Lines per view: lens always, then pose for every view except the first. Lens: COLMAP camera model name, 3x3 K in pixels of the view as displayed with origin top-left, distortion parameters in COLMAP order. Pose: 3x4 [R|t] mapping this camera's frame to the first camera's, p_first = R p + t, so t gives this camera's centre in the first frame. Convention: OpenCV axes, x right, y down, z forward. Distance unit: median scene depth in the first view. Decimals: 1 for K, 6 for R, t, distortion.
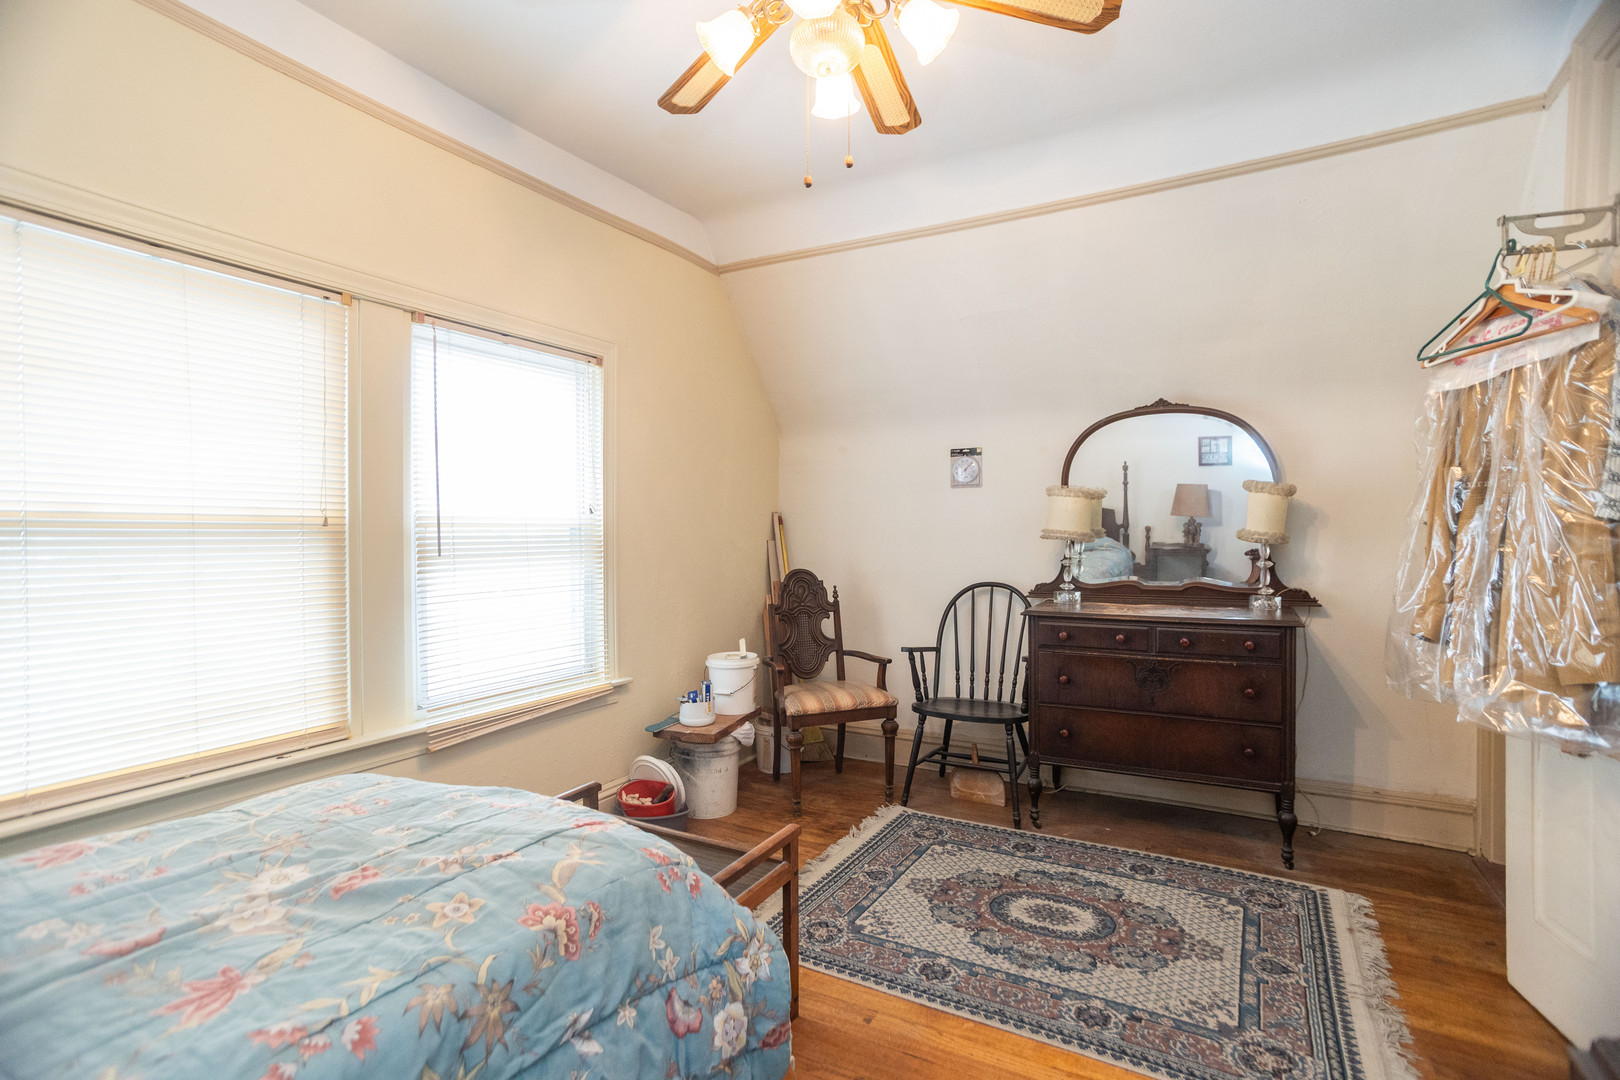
lens RADIAL K [[783.1, 0, 811.2], [0, 783.1, 538.0], [0, 0, 1]] dist [-0.006044, 0.000933]
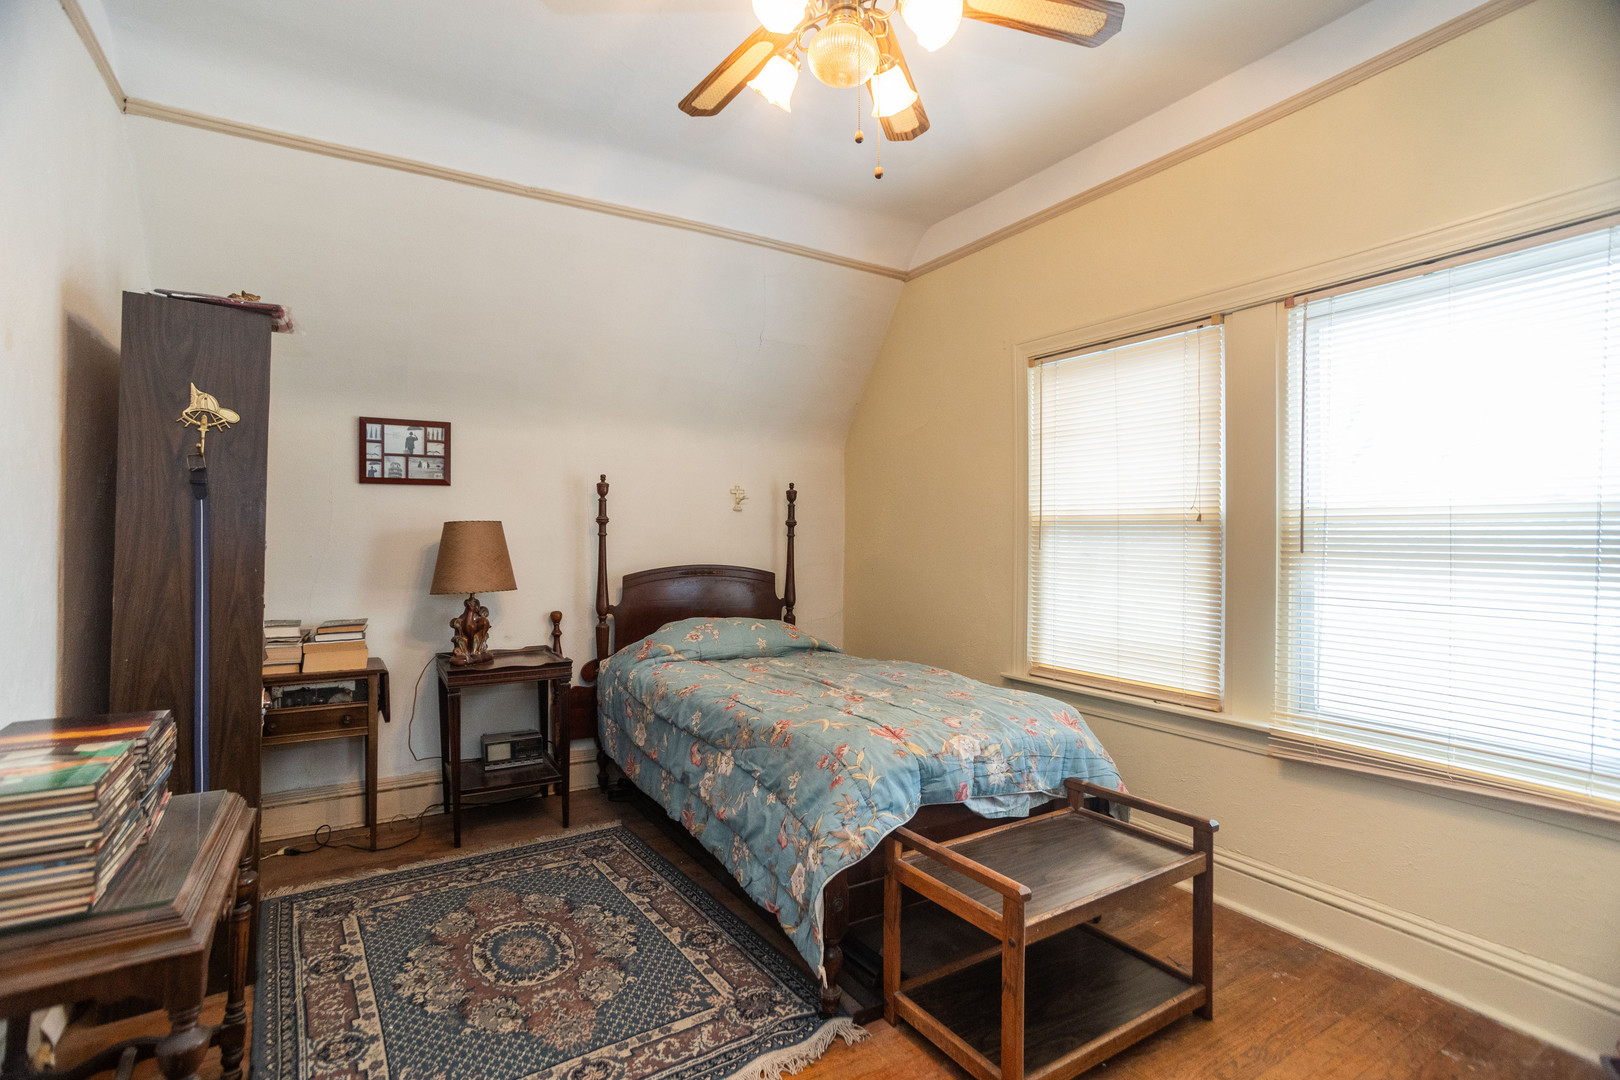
lens RADIAL K [[783.1, 0, 810.3], [0, 783.1, 536.8], [0, 0, 1]] dist [-0.006044, 0.000933]
pose [[-0.470819, -0.000860, -0.882230, 0.670805], [-0.013350, 0.999892, 0.006150, 0.007898], [0.882129, 0.014673, -0.470779, 1.013546]]
